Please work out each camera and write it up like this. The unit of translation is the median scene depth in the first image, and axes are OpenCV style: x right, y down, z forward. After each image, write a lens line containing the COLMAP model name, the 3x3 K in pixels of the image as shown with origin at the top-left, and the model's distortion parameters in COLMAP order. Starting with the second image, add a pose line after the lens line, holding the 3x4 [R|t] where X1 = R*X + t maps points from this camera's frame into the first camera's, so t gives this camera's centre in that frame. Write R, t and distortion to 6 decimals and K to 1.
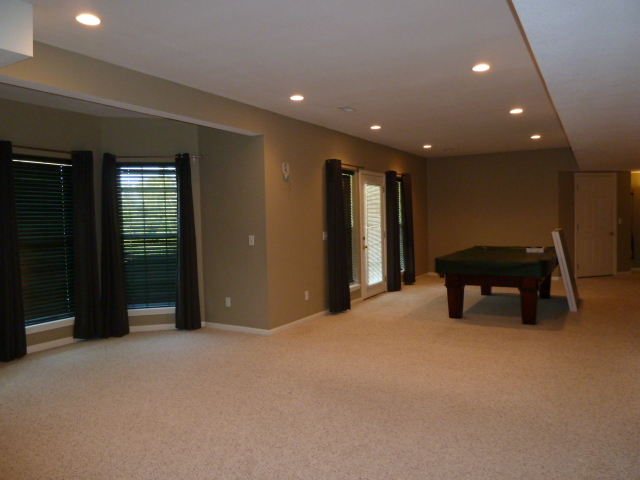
lens RADIAL K [[474.1, 0, 321.1], [0, 474.1, 238.2], [0, 0, 1]] dist [-0.030388, -0.001102]
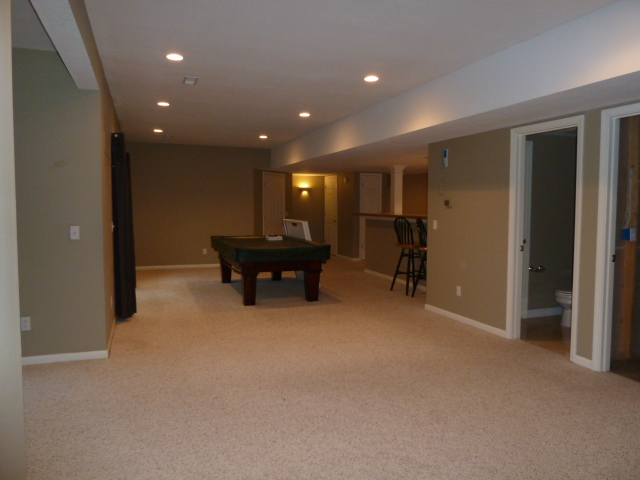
lens RADIAL K [[474.1, 0, 321.1], [0, 474.1, 238.2], [0, 0, 1]] dist [-0.030388, -0.001102]
pose [[0.626860, -0.023872, 0.778766, -0.541781], [0.010054, 0.999695, 0.022552, 0.000658], [-0.779067, -0.006307, 0.626909, 0.291626]]
